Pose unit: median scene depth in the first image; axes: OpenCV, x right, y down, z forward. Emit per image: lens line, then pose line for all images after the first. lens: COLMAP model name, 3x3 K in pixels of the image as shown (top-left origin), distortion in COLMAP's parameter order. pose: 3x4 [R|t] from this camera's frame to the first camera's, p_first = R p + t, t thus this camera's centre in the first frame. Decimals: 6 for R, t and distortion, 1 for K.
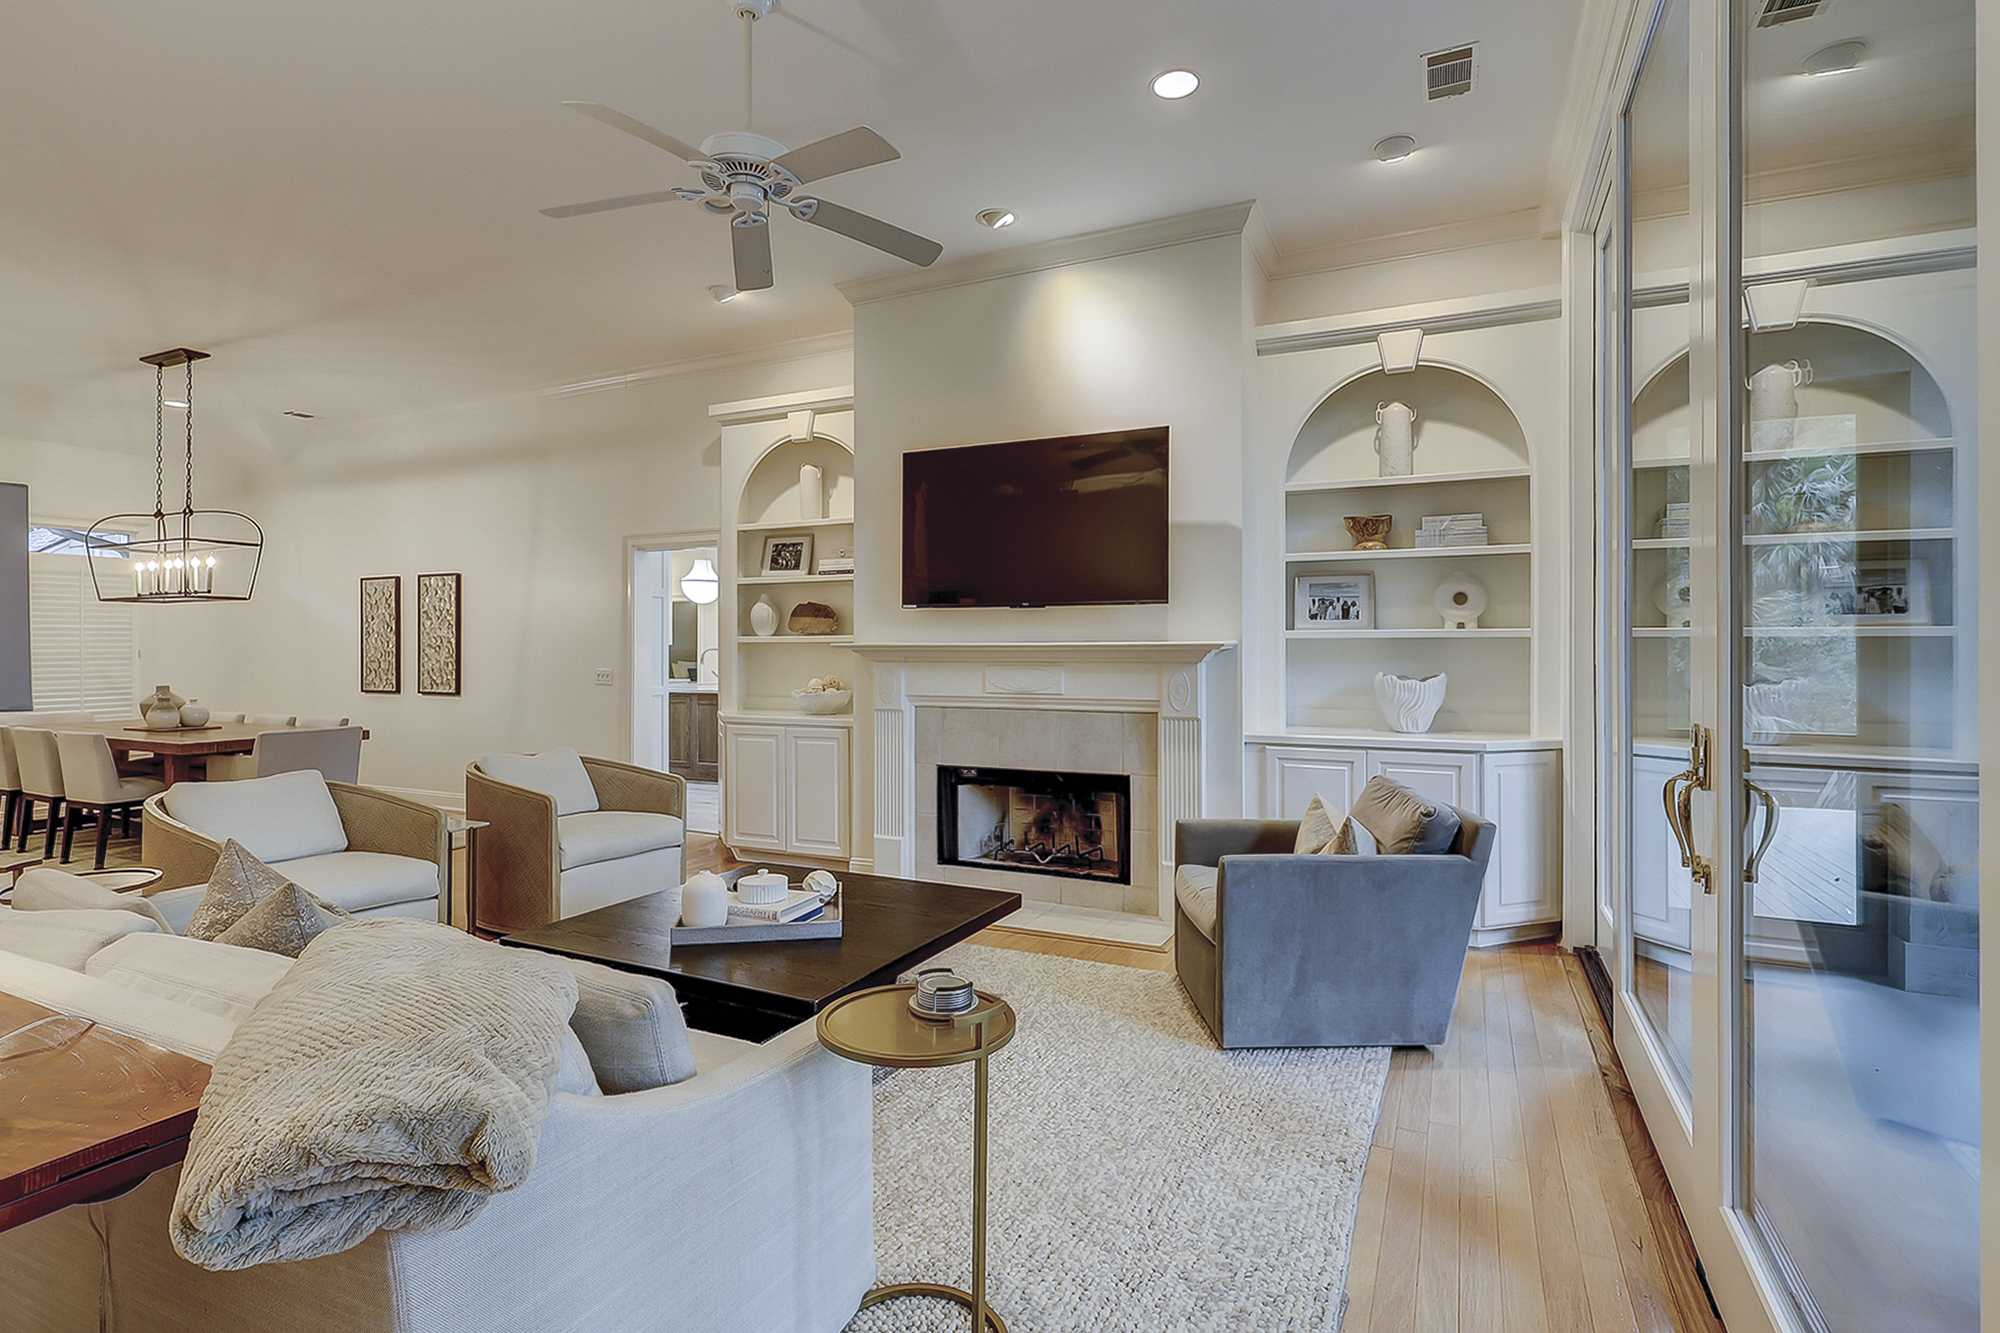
lens RADIAL K [[968.6, 0, 991.2], [0, 968.6, 646.5], [0, 0, 1]] dist [-0.002979, 0.000144]
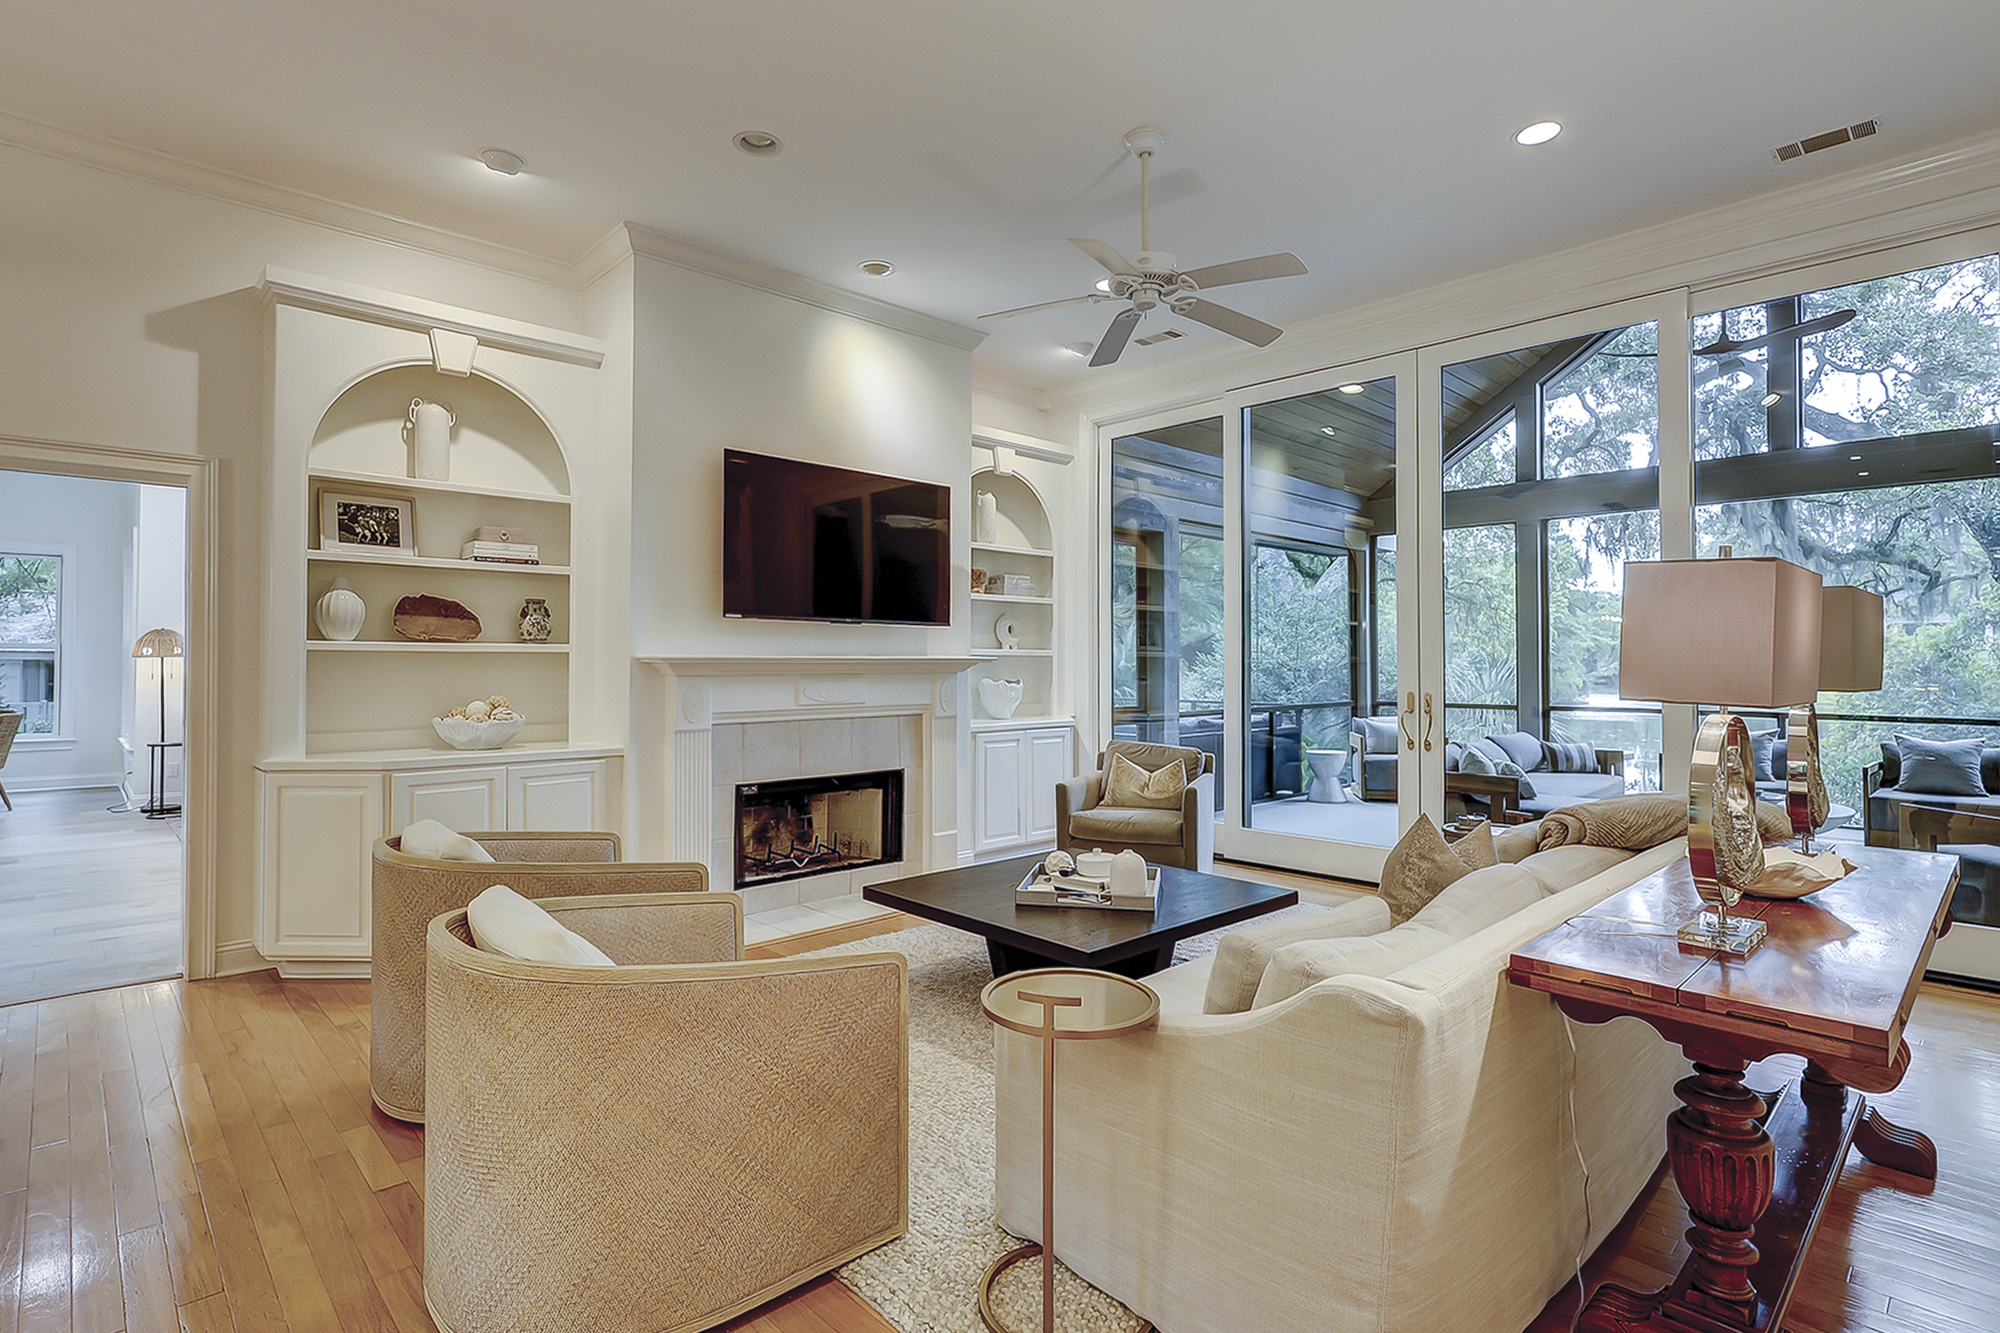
lens RADIAL K [[990.7, 0, 1002.7], [0, 990.7, 644.2], [0, 0, 1]] dist [-0.005709, 0.000425]
pose [[0.348637, 0.020002, 0.937044, -0.829080], [-0.005011, 0.999798, -0.019478, 0.002830], [-0.937245, 0.002095, 0.348666, 0.399524]]
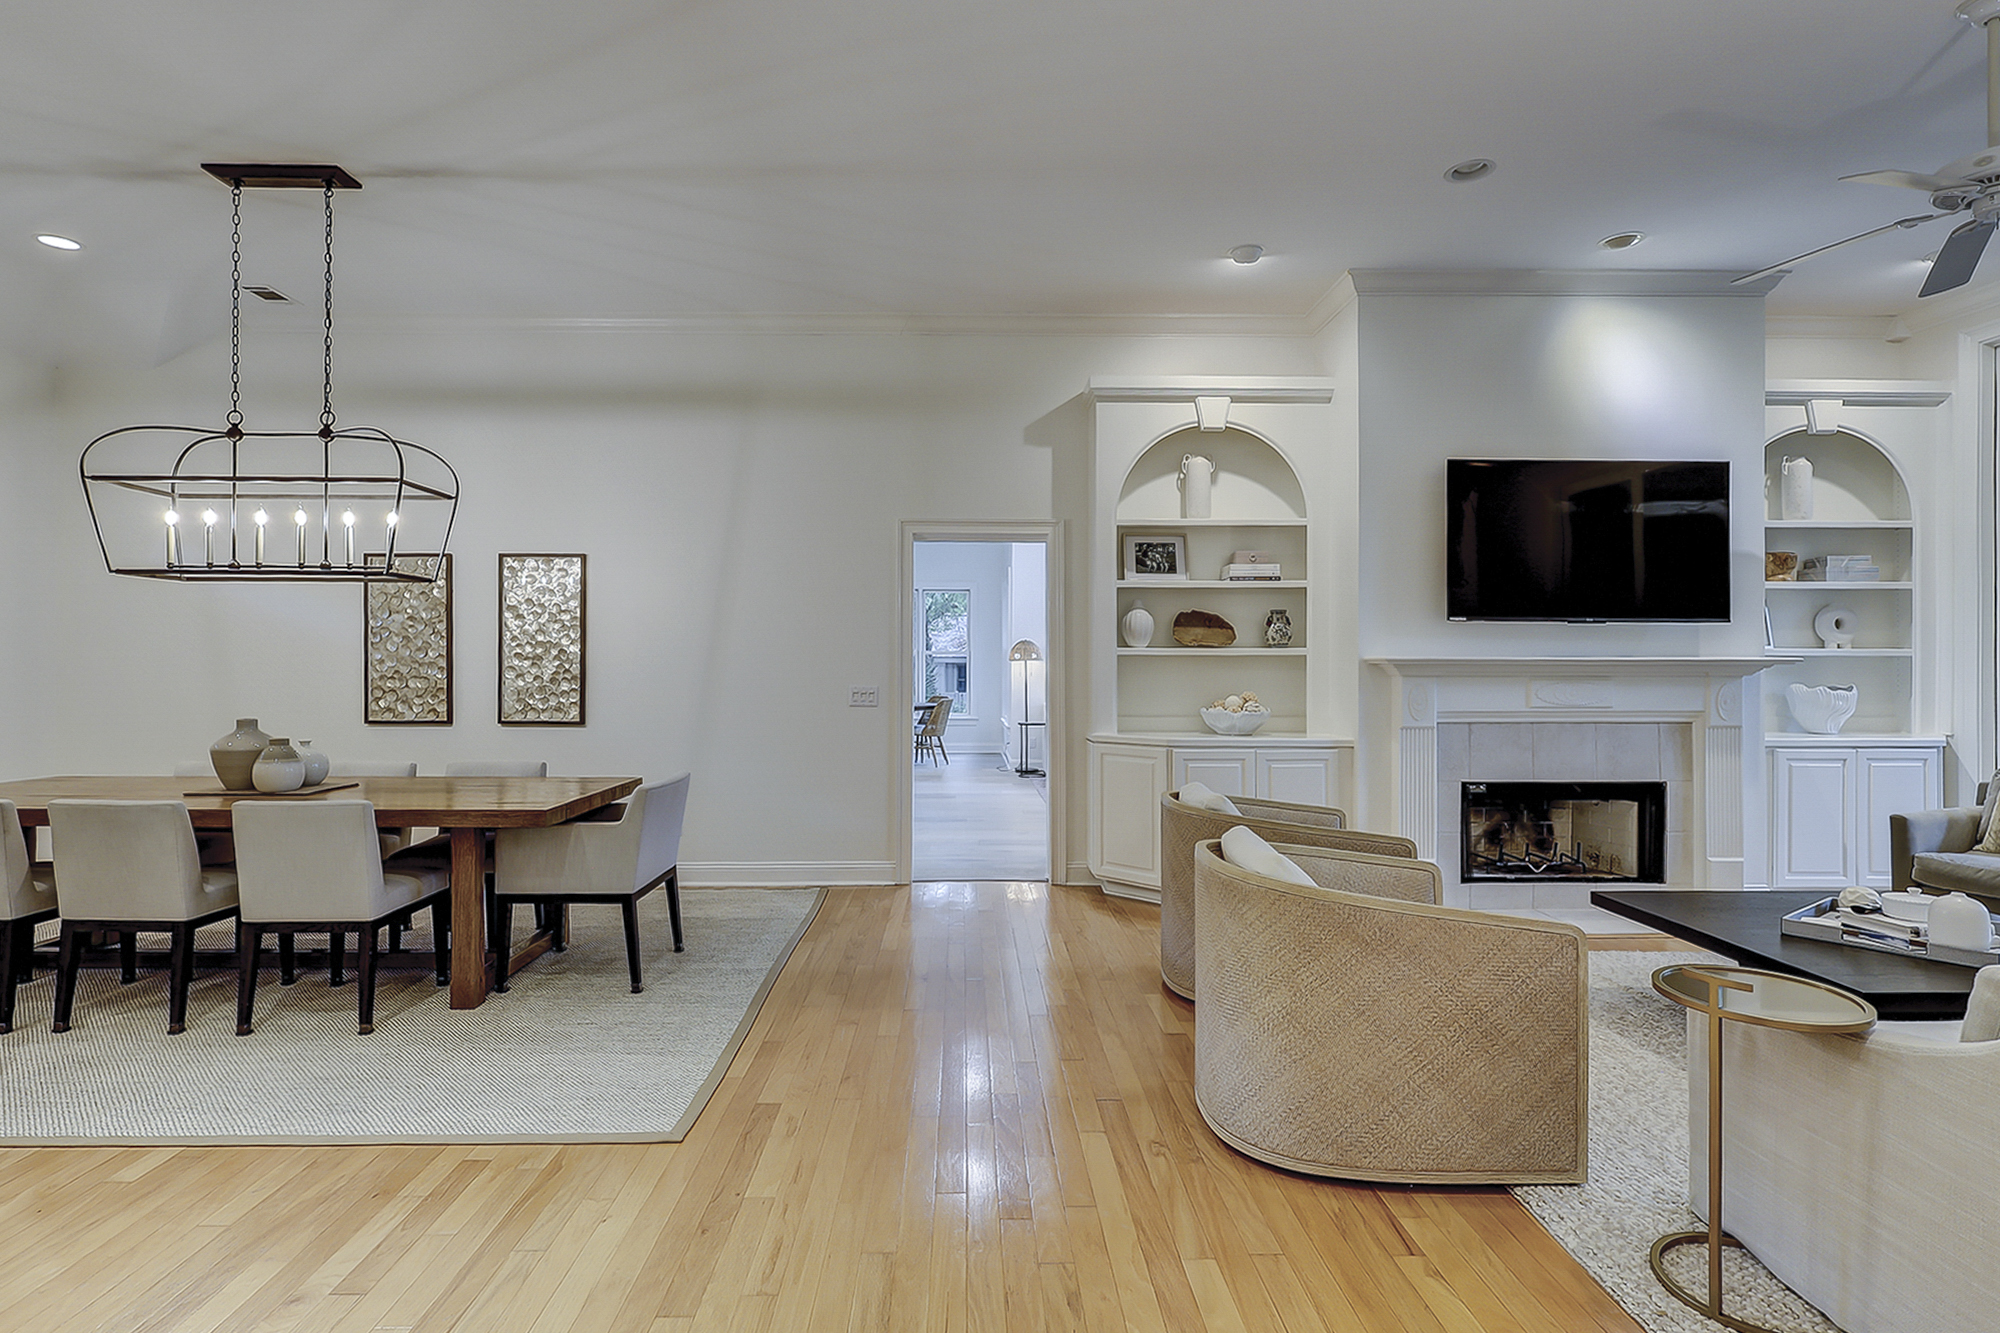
lens RADIAL K [[996.7, 0, 966.7], [0, 996.7, 664.4], [0, 0, 1]] dist [0.000396, -0.000683]
pose [[0.896595, 0.003387, 0.442838, -0.903675], [-0.004821, 0.999986, 0.002113, 0.003825], [-0.442825, -0.004029, 0.896599, 0.304497]]
